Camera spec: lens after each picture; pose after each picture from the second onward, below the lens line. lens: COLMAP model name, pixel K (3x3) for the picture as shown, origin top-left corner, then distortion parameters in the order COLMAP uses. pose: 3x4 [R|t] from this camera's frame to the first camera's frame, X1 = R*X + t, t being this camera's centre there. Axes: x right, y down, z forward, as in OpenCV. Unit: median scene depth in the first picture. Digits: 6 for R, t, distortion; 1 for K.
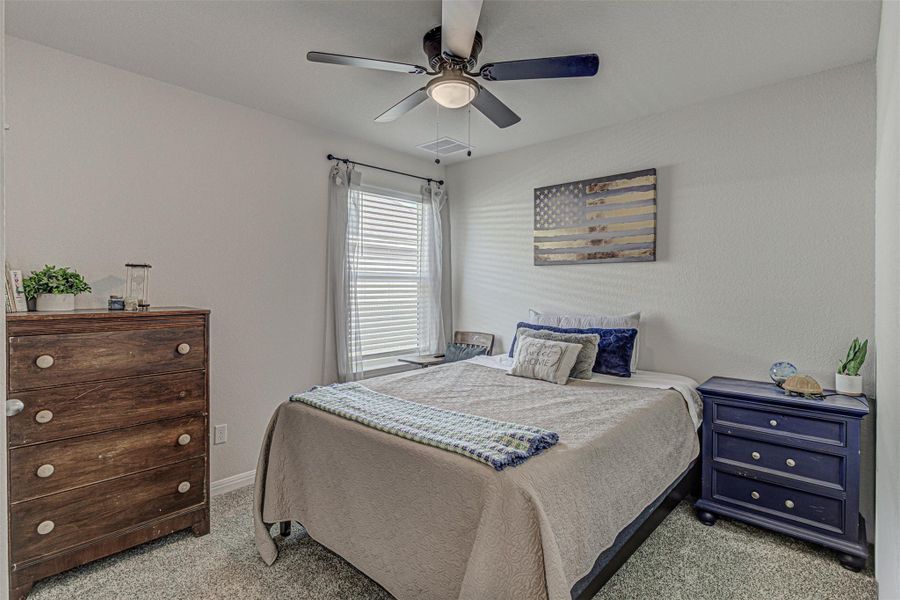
lens RADIAL K [[450.5, 0, 441.1], [0, 450.5, 293.4], [0, 0, 1]] dist [-0.001538, 0.000613]
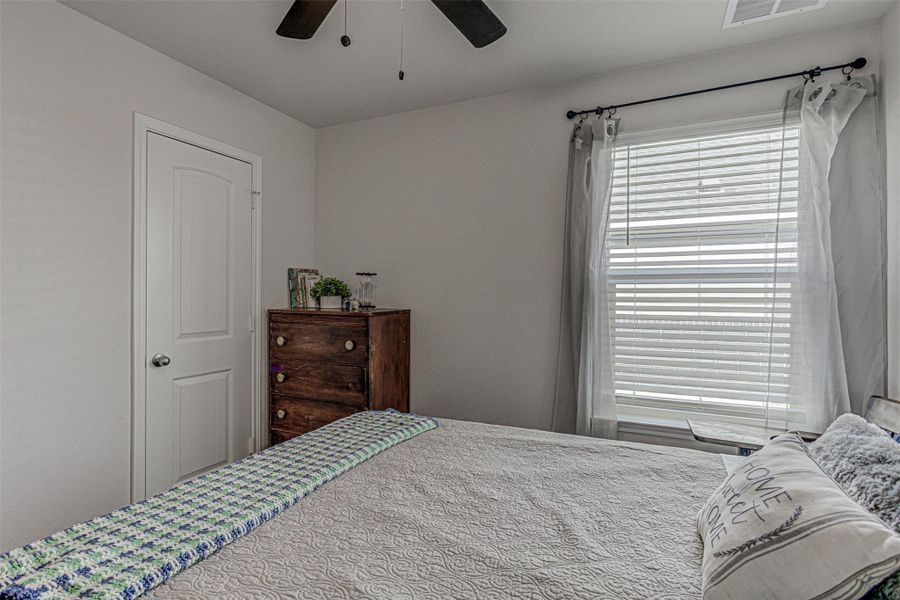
lens RADIAL K [[450.5, 0, 441.1], [0, 450.5, 293.4], [0, 0, 1]] dist [-0.001538, 0.000613]
pose [[0.301590, 0.003679, -0.953431, 0.529384], [-0.016442, 0.999864, -0.001343, -0.009816], [0.953296, 0.016082, 0.301609, 0.791661]]
